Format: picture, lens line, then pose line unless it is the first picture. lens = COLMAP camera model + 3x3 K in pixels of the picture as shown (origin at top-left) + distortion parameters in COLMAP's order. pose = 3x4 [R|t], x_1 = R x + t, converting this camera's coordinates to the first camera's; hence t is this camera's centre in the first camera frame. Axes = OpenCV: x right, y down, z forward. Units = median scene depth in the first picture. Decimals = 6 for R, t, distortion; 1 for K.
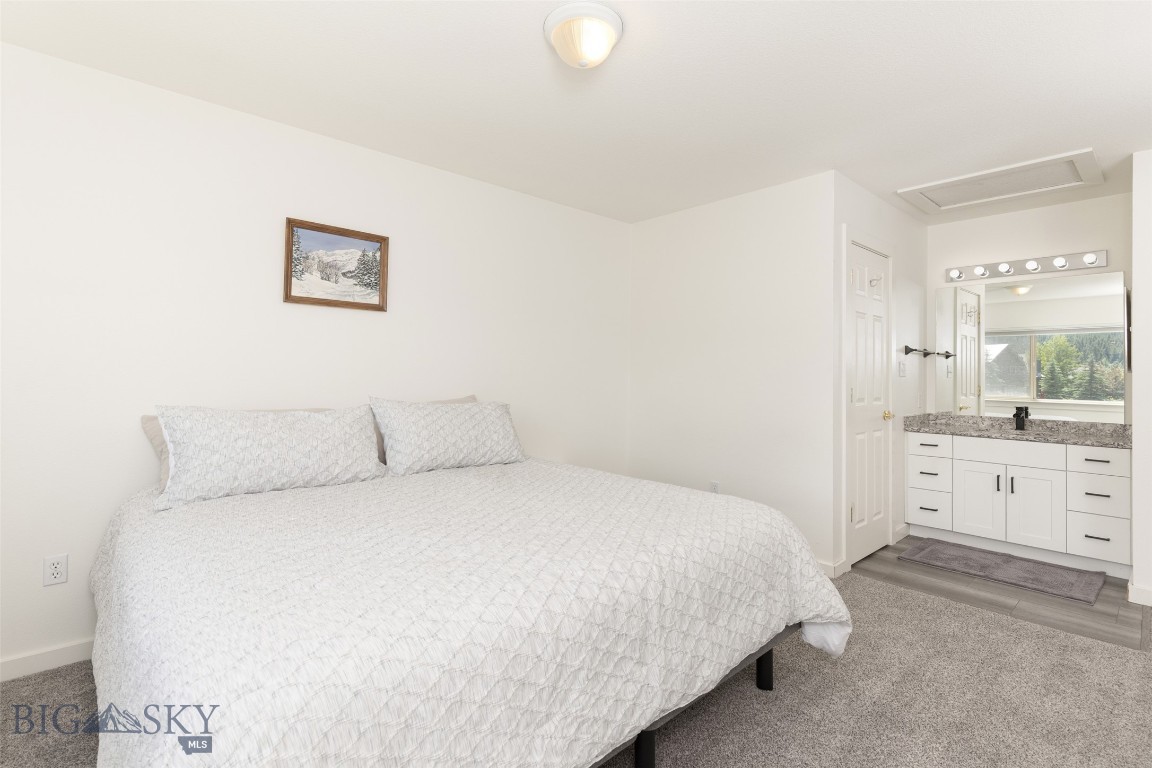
lens RADIAL K [[534.2, 0, 576.5], [0, 534.2, 369.7], [0, 0, 1]] dist [0.000658, 0.000218]
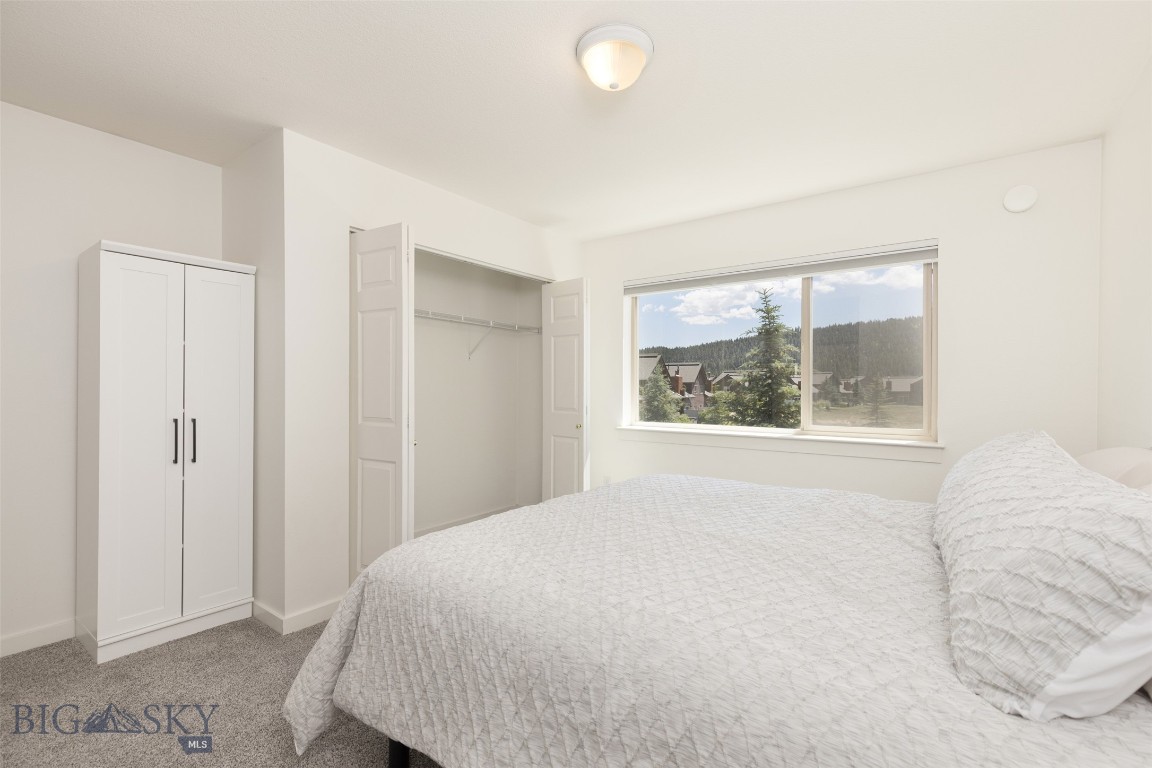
lens RADIAL K [[532.6, 0, 576.0], [0, 532.6, 384.0], [0, 0, 1]] dist [0.000158, 0.000087]
pose [[-0.980652, -0.014398, -0.195227, 0.188970], [-0.011683, 0.999818, -0.015049, 0.011605], [0.195408, -0.012477, -0.980643, 1.331790]]
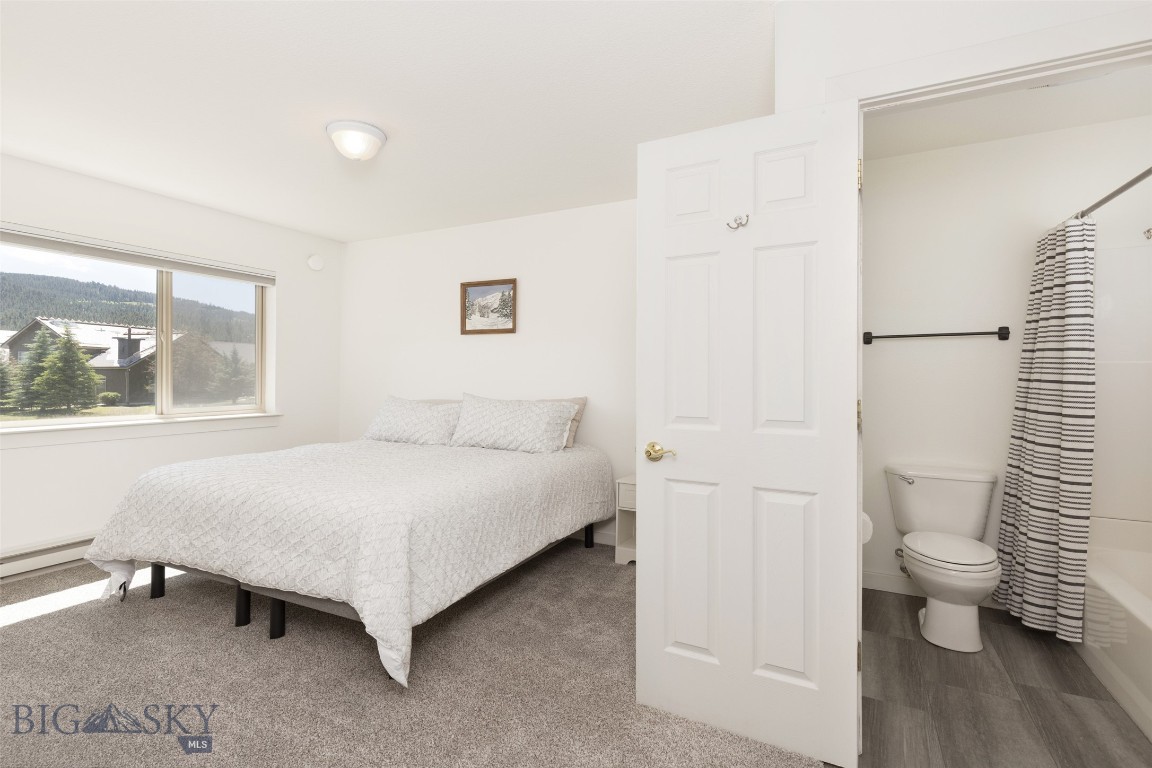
lens RADIAL K [[528.1, 0, 576.0], [0, 528.1, 384.0], [0, 0, 1]] dist [0.001238, 0.000810]
pose [[0.358527, 0.003847, -0.933511, 1.029128], [0.005528, 0.999965, 0.006244, 0.016397], [0.933503, -0.007400, 0.358493, 0.696667]]
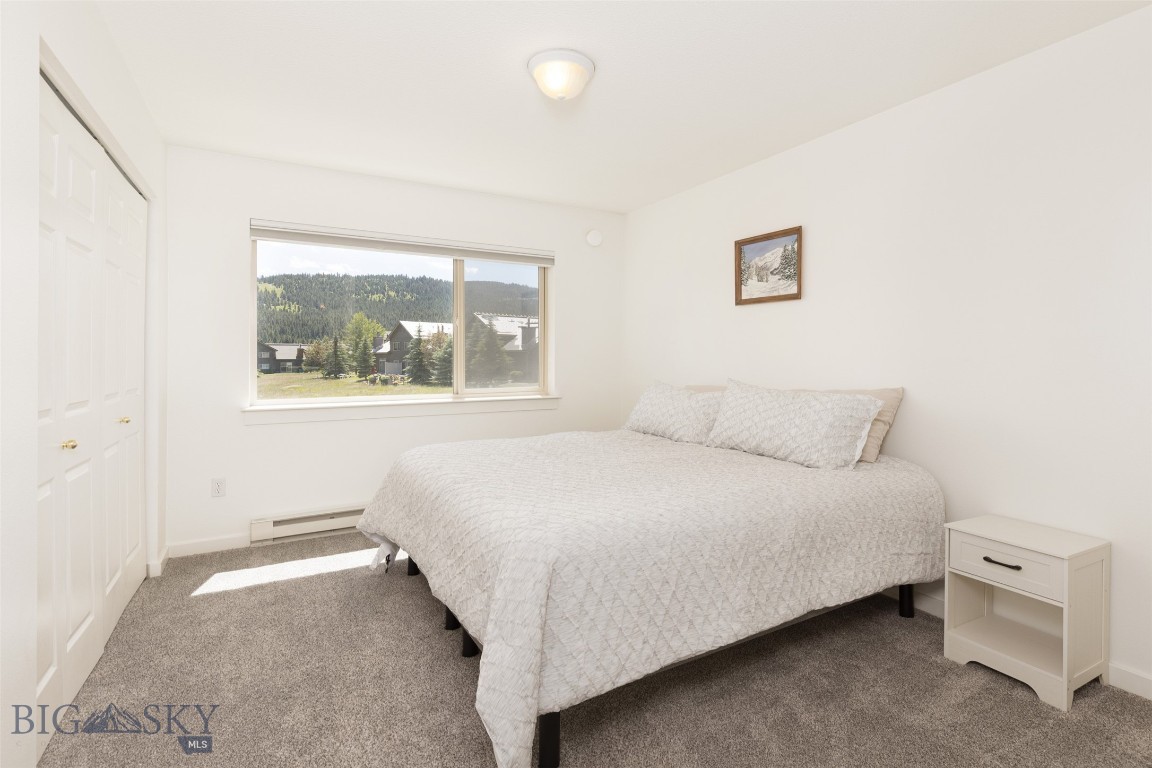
lens RADIAL K [[561.2, 0, 615.6], [0, 561.2, 356.9], [0, 0, 1]] dist [0.002348, 0.000662]
pose [[-0.184120, -0.010712, -0.982845, 0.813401], [0.003365, 0.999928, -0.011528, 0.014551], [0.982898, -0.005429, -0.184071, 0.900003]]
